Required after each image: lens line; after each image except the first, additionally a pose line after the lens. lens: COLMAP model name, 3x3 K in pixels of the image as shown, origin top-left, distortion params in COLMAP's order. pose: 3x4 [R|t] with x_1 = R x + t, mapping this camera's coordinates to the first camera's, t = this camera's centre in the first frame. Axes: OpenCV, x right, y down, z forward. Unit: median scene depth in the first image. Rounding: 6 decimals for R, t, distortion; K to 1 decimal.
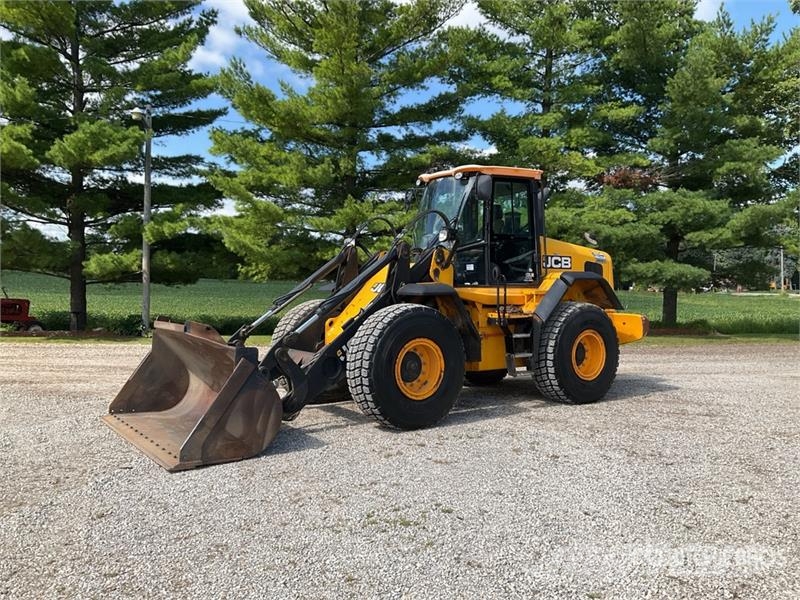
lens RADIAL K [[657.3, 0, 390.6], [0, 657.3, 301.2], [0, 0, 1]] dist [0.064987, -0.112993]
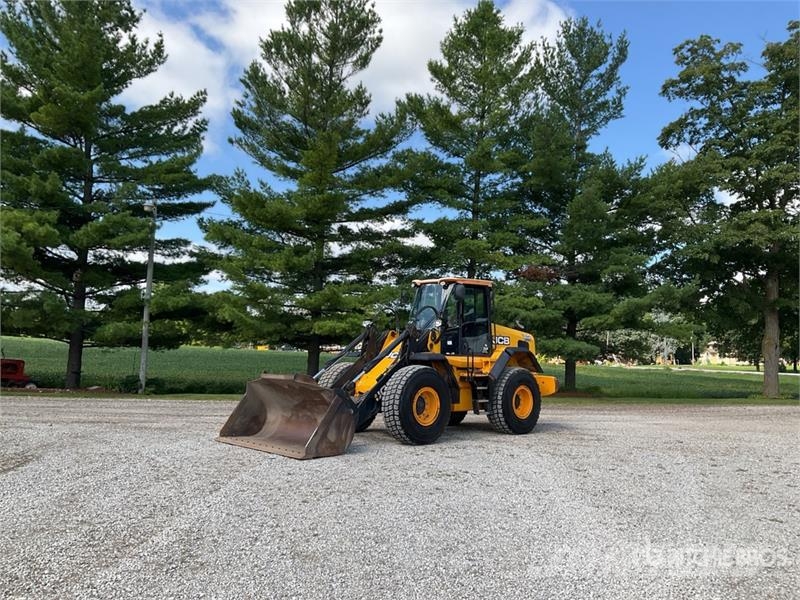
lens RADIAL K [[681.2, 0, 400.0], [0, 681.2, 300.0], [0, 0, 1]] dist [0.090551, -0.178806]
pose [[0.987096, 0.031920, 0.156917, -0.135243], [-0.015594, 0.994435, -0.104191, 0.009279], [-0.159370, 0.100400, 0.982100, -0.304594]]
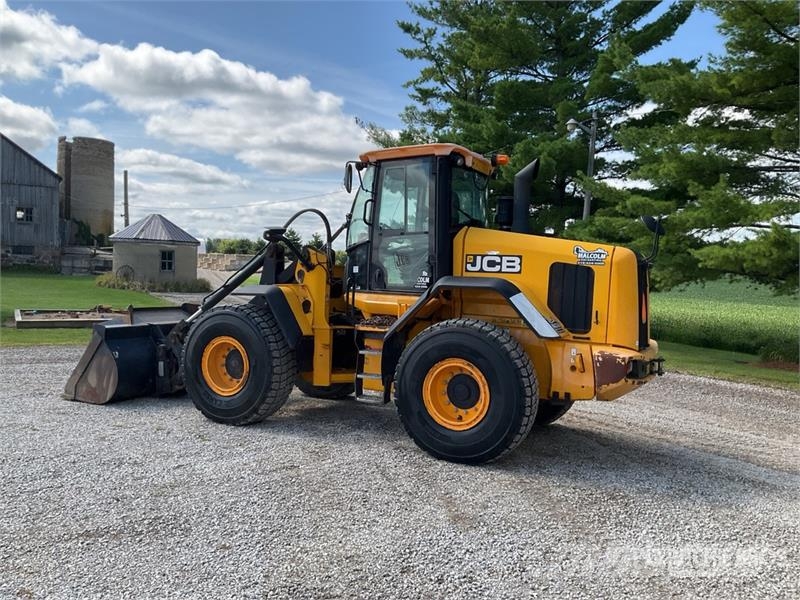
lens RADIAL K [[681.2, 0, 400.0], [0, 681.2, 300.0], [0, 0, 1]] dist [0.090551, -0.178806]
pose [[0.453345, 0.046487, -0.890122, 0.529026], [-0.053411, 0.998261, 0.024933, -0.020017], [0.889733, 0.036239, 0.455040, 0.350250]]
